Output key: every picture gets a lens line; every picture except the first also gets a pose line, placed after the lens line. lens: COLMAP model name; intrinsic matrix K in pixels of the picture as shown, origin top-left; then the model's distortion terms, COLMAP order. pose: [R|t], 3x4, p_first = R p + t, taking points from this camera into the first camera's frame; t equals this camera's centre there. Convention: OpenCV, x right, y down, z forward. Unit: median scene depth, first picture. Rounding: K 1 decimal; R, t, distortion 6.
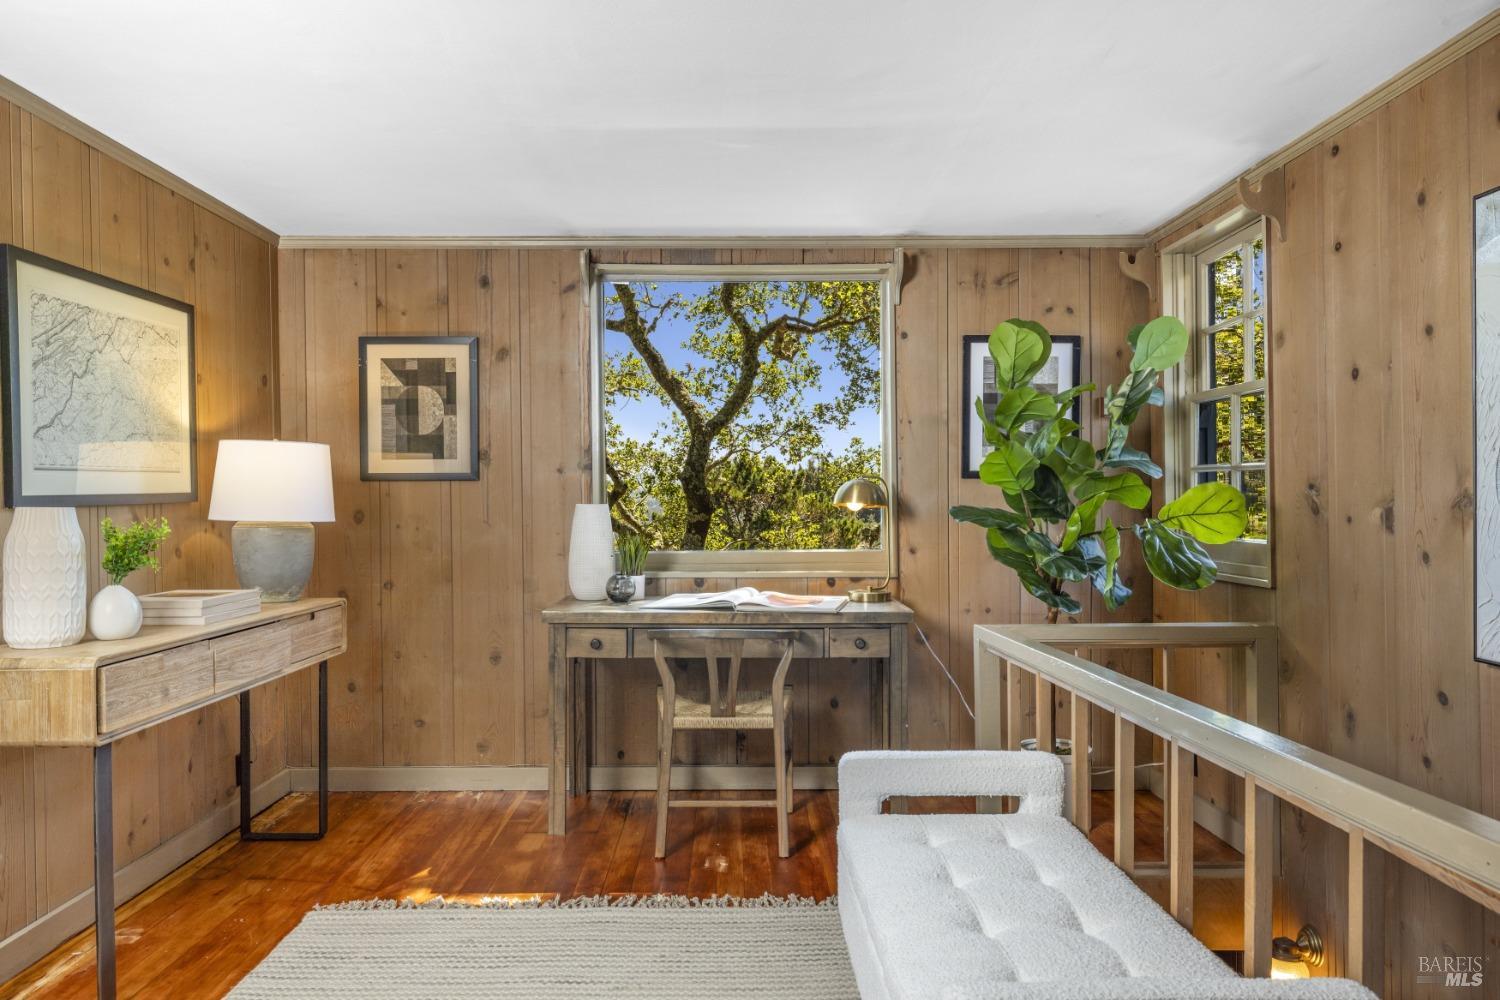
lens RADIAL K [[1037.6, 0, 749.2], [0, 1037.6, 505.0], [0, 0, 1]] dist [0.001363, 0.002061]
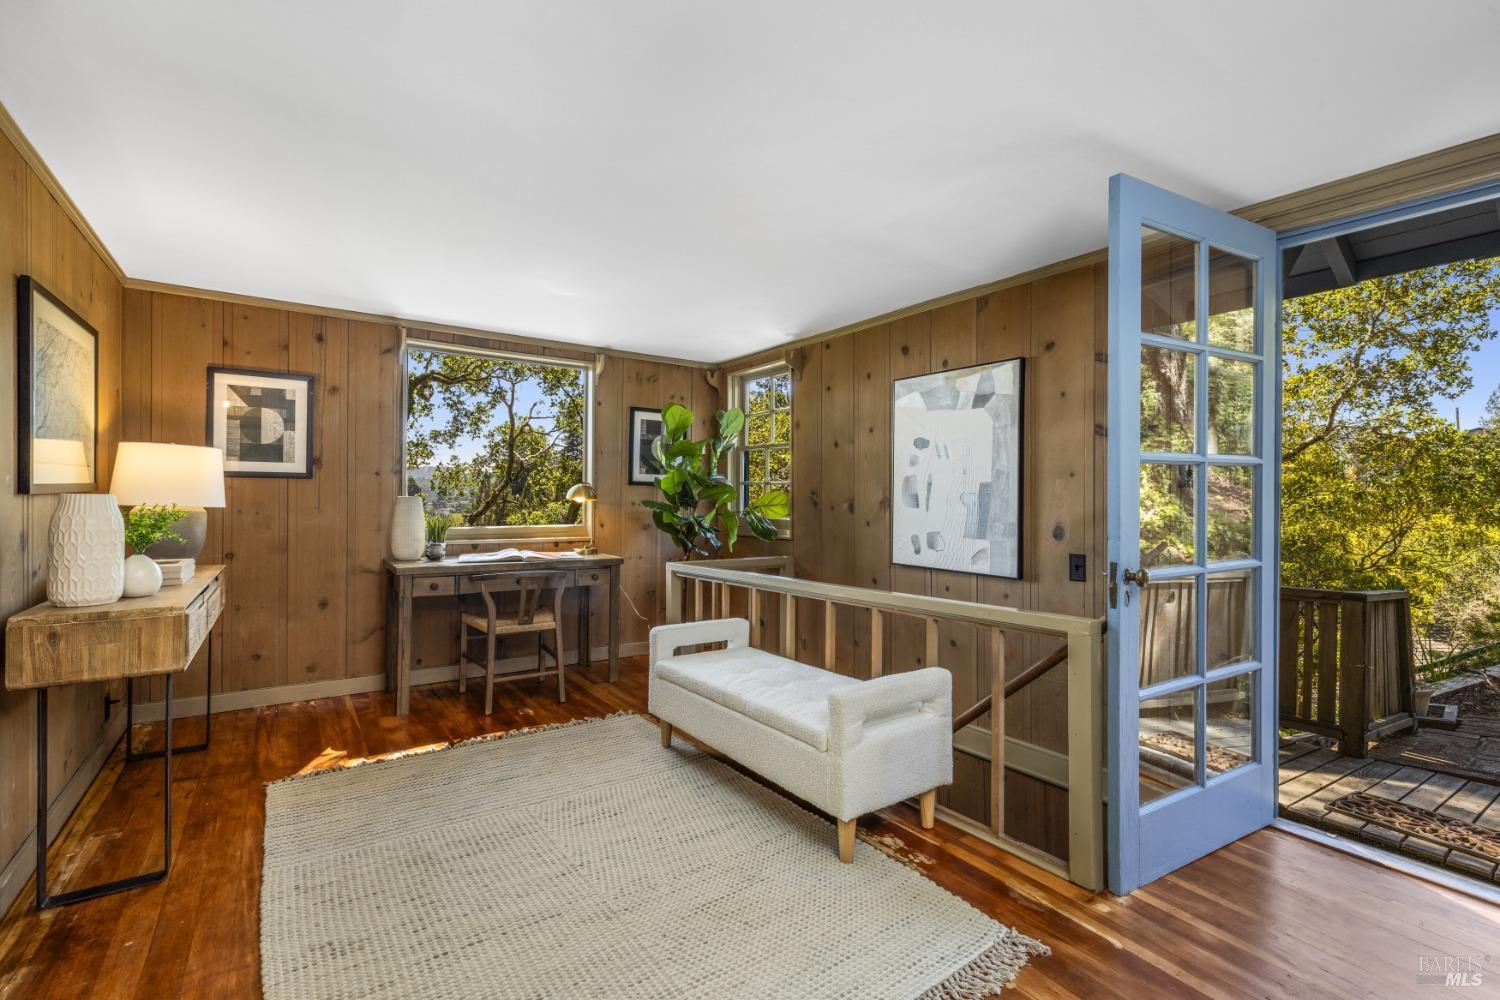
lens RADIAL K [[649.1, 0, 749.9], [0, 649.1, 499.2], [0, 0, 1]] dist [-0.002092, 0.000084]
pose [[0.826012, 0.011324, 0.563539, -0.269499], [-0.009964, 0.999935, -0.005488, 0.003041], [-0.563565, -0.001082, 0.826071, -0.058917]]
